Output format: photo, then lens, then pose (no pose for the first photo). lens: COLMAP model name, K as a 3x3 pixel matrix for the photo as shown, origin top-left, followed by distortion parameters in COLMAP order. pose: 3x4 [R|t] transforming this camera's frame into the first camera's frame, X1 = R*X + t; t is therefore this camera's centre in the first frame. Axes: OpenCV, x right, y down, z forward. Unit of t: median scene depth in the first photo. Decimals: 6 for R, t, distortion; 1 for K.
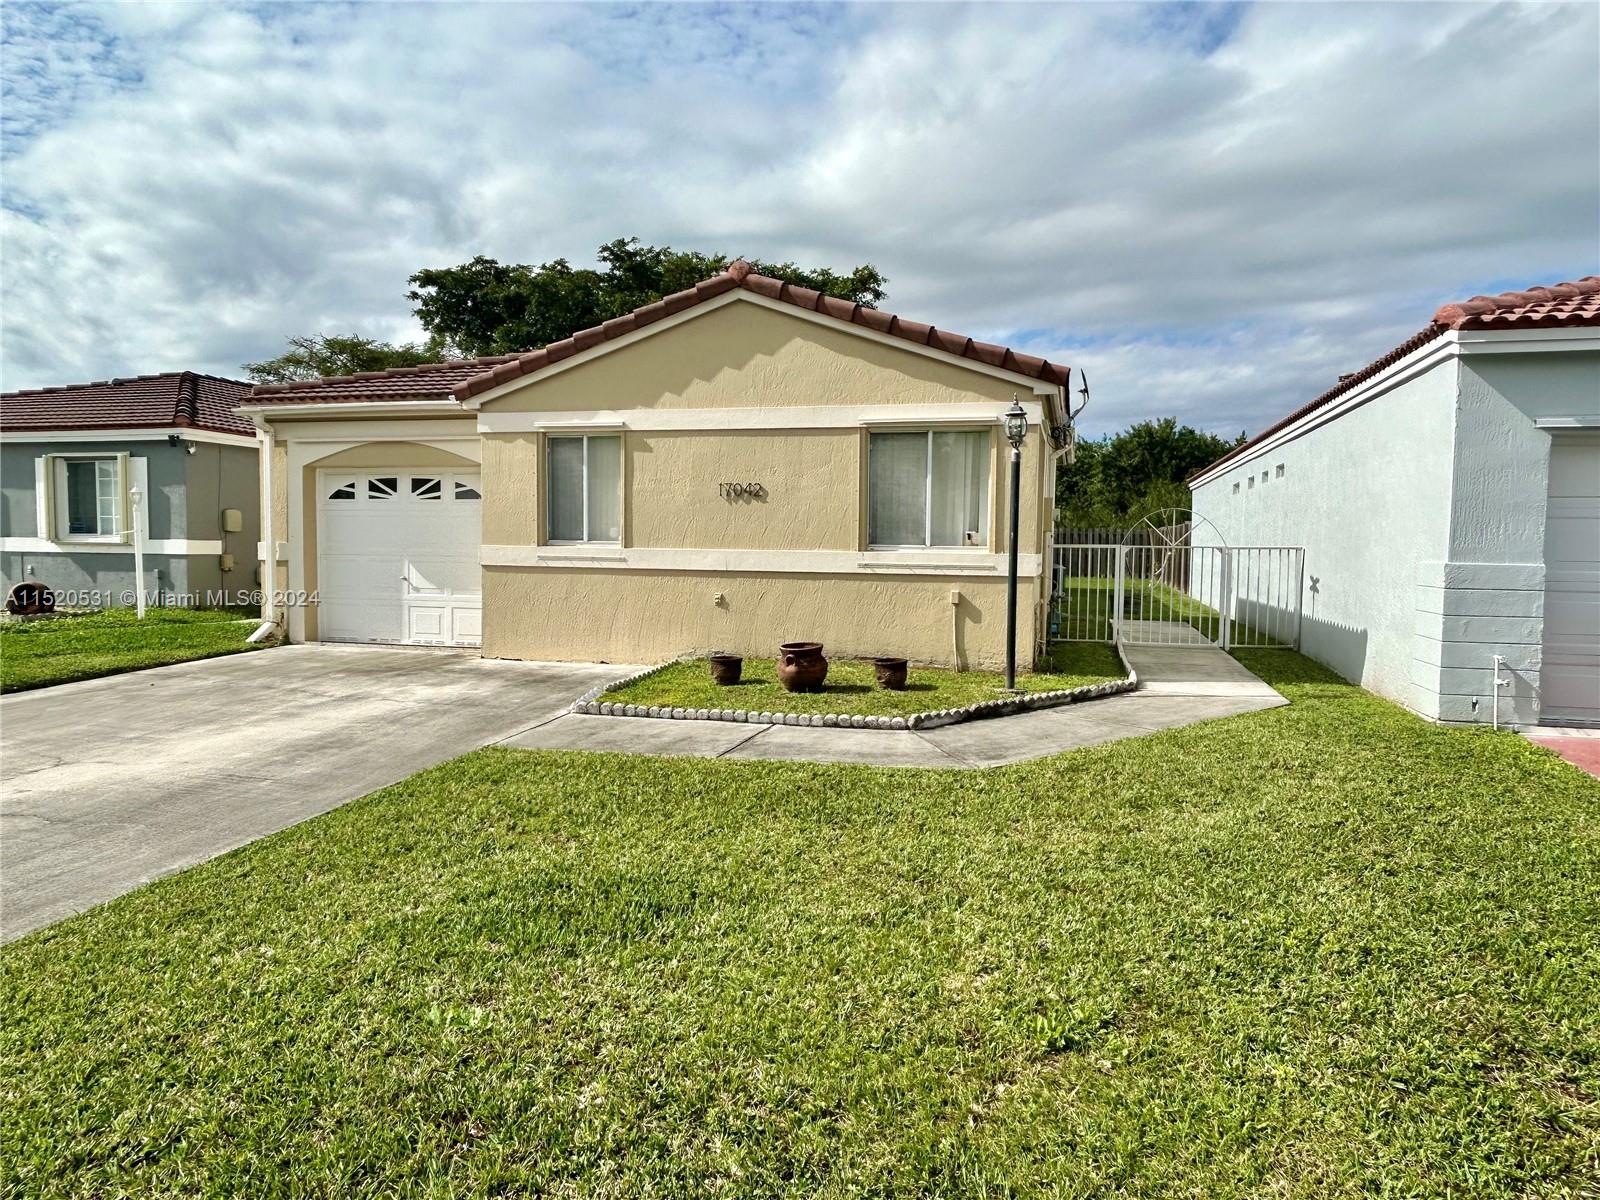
lens RADIAL K [[1021.8, 0, 793.8], [0, 1021.8, 604.4], [0, 0, 1]] dist [0.005159, 0.005231]
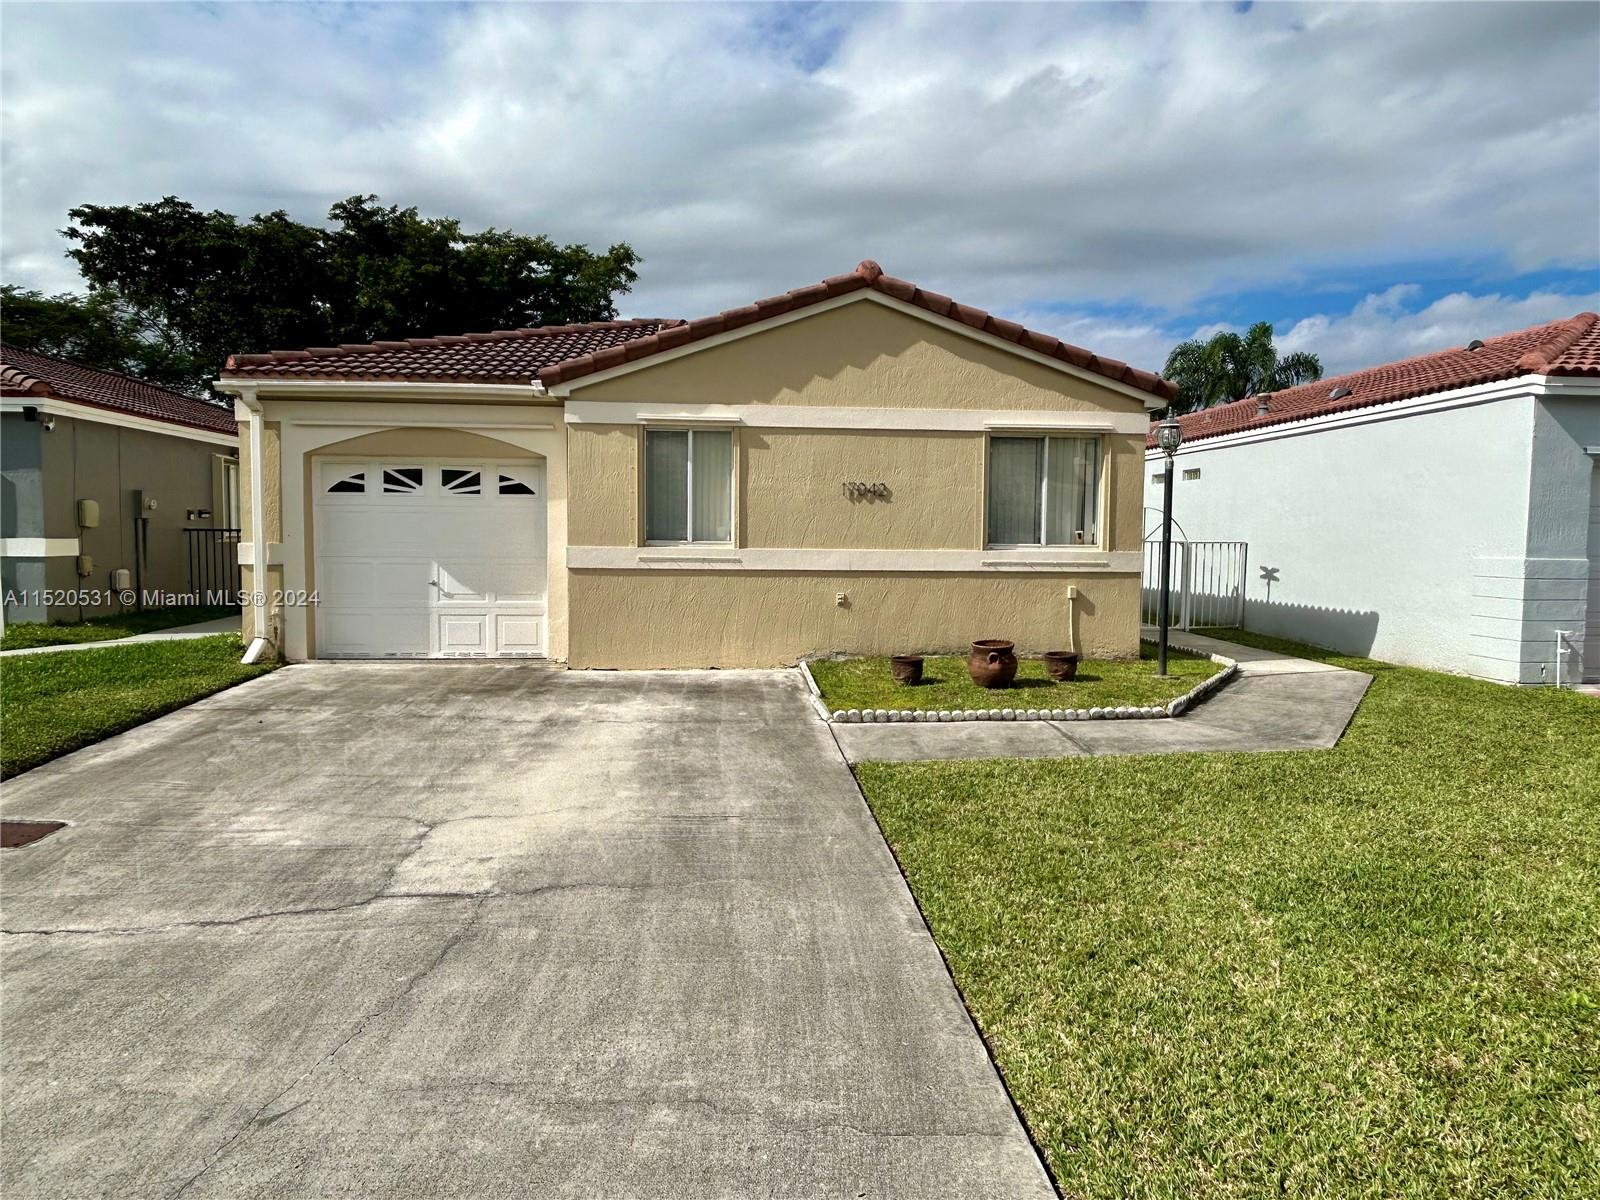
lens RADIAL K [[1021.8, 0, 797.9], [0, 1021.8, 598.7], [0, 0, 1]] dist [0.005159, 0.005231]
pose [[0.941941, -0.024818, 0.334861, -0.437415], [0.022215, 0.999686, 0.011602, -0.017795], [-0.335044, -0.003489, 0.942196, 0.076209]]
